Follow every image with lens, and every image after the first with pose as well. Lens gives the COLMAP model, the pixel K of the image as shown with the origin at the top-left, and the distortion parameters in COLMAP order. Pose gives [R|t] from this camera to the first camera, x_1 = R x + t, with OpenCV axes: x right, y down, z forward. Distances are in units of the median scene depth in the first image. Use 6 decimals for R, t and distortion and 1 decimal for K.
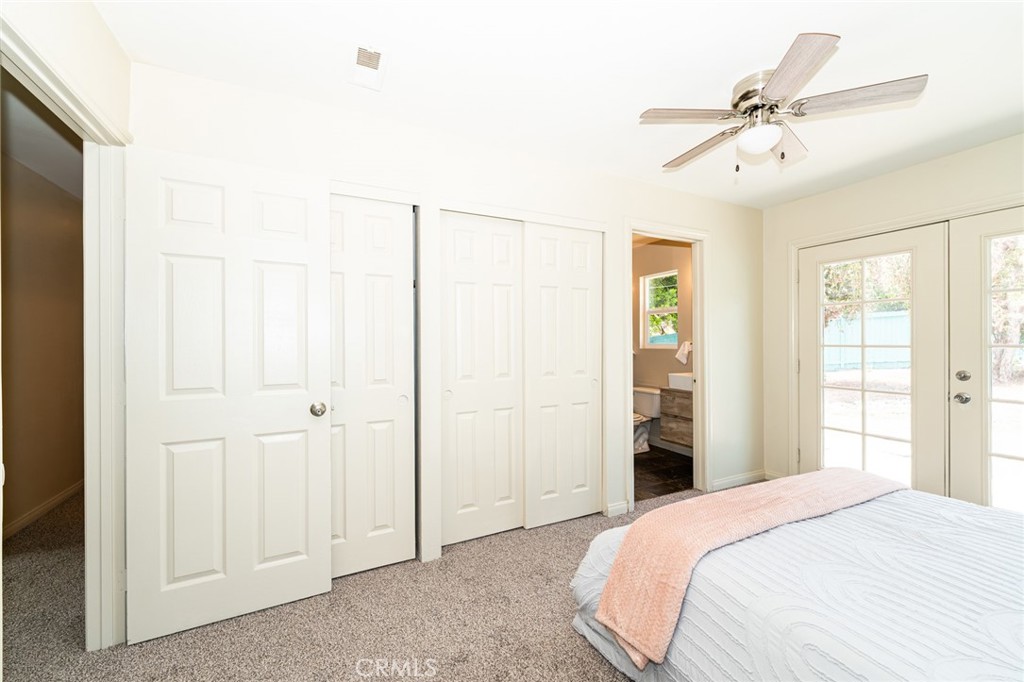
lens RADIAL K [[411.0, 0, 511.0], [0, 411.0, 341.8], [0, 0, 1]] dist [-0.001707, -0.000543]
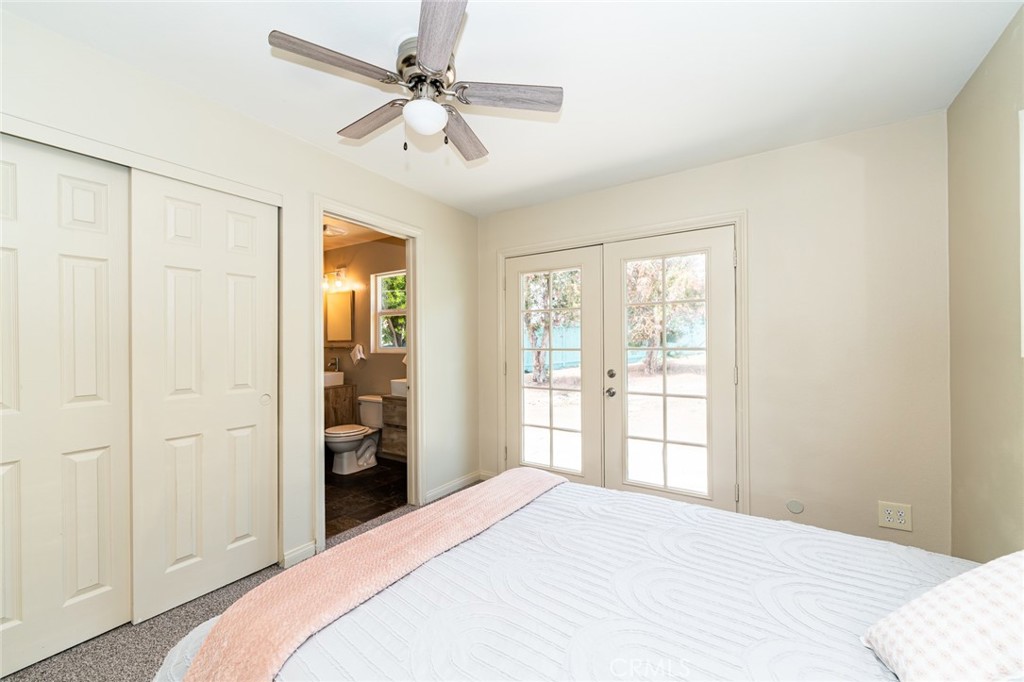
lens RADIAL K [[411.0, 0, 511.0], [0, 411.0, 341.8], [0, 0, 1]] dist [-0.001707, -0.000543]
pose [[0.861084, 0.003147, 0.508453, 0.181654], [0.001483, 0.999961, -0.008701, -0.000437], [-0.508460, 0.008246, 0.861046, 0.084598]]
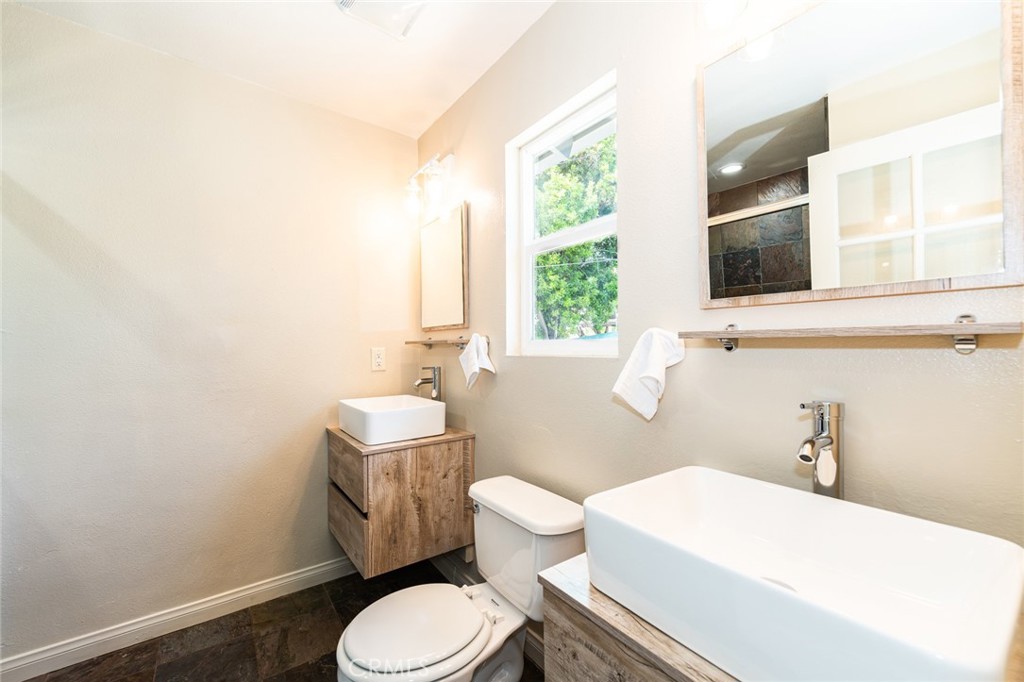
lens RADIAL K [[411.0, 0, 511.0], [0, 411.0, 341.8], [0, 0, 1]] dist [-0.001707, -0.000543]
pose [[0.983805, -0.000098, 0.179241, 0.396326], [0.002276, 0.999926, -0.011942, 0.013391], [-0.179227, 0.012157, 0.983733, 1.030499]]
